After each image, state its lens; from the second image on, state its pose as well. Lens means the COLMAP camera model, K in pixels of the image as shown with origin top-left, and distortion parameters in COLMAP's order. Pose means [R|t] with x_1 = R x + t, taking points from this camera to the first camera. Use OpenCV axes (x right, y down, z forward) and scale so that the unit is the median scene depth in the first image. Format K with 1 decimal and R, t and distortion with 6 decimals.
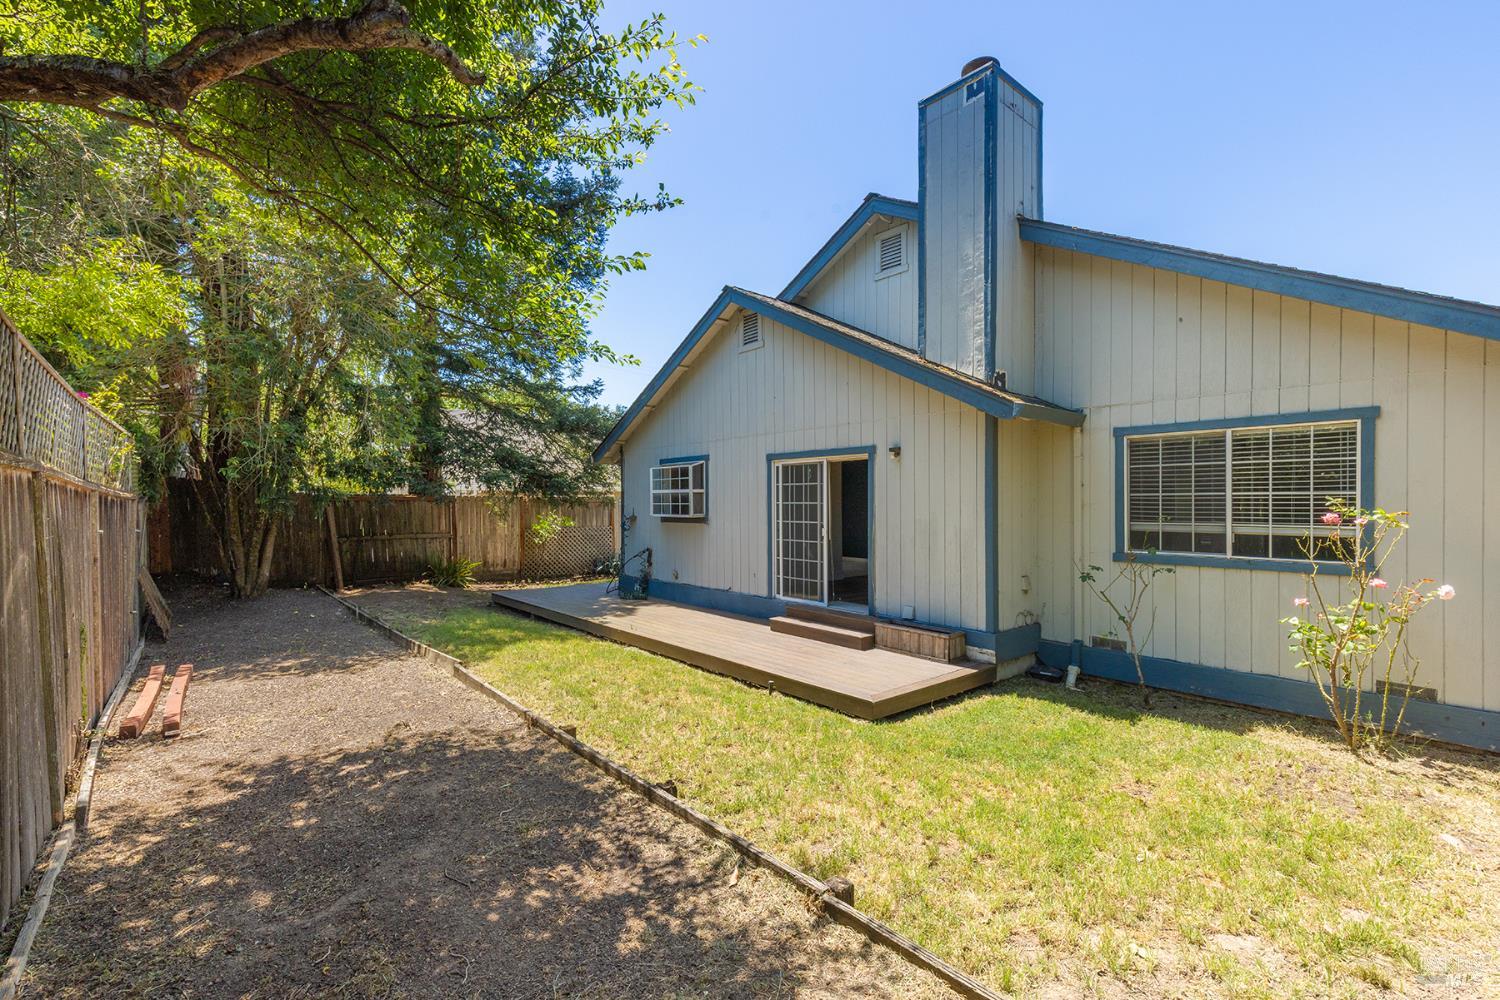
lens RADIAL K [[677.9, 0, 761.1], [0, 677.9, 506.5], [0, 0, 1]] dist [0.001218, -0.000410]
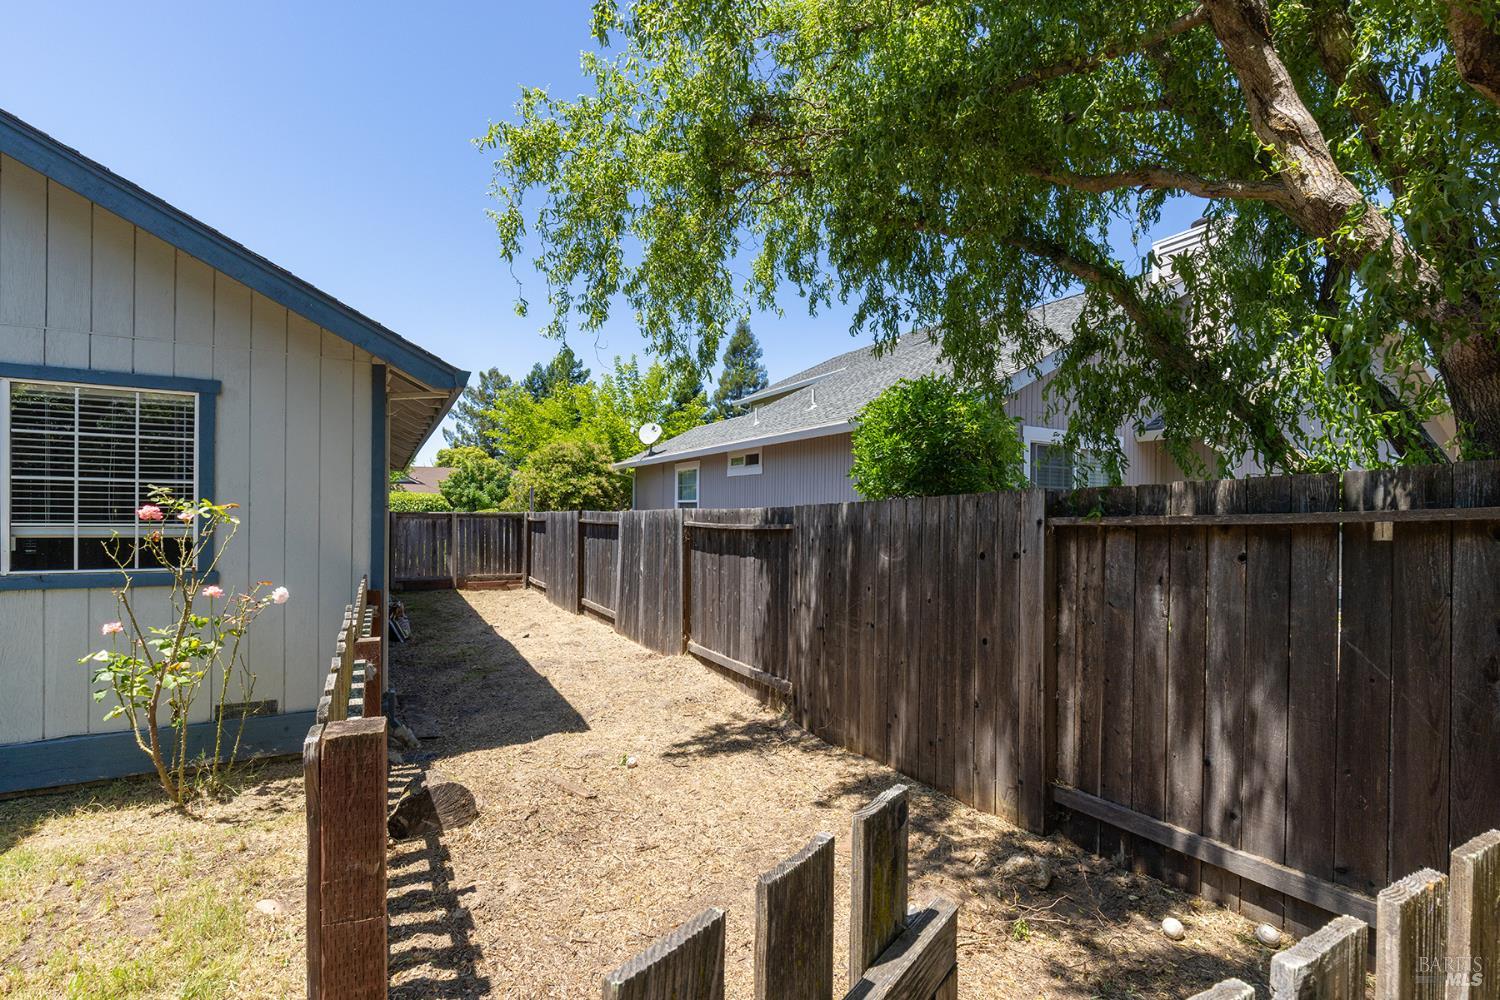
lens RADIAL K [[679.9, 0, 748.6], [0, 679.9, 517.6], [0, 0, 1]] dist [0.001534, 0.000049]
pose [[0.218636, -0.009684, 0.975758, 0.234075], [-0.009531, 0.999882, 0.012059, 0.006421], [-0.975760, -0.011937, 0.218518, 0.175568]]
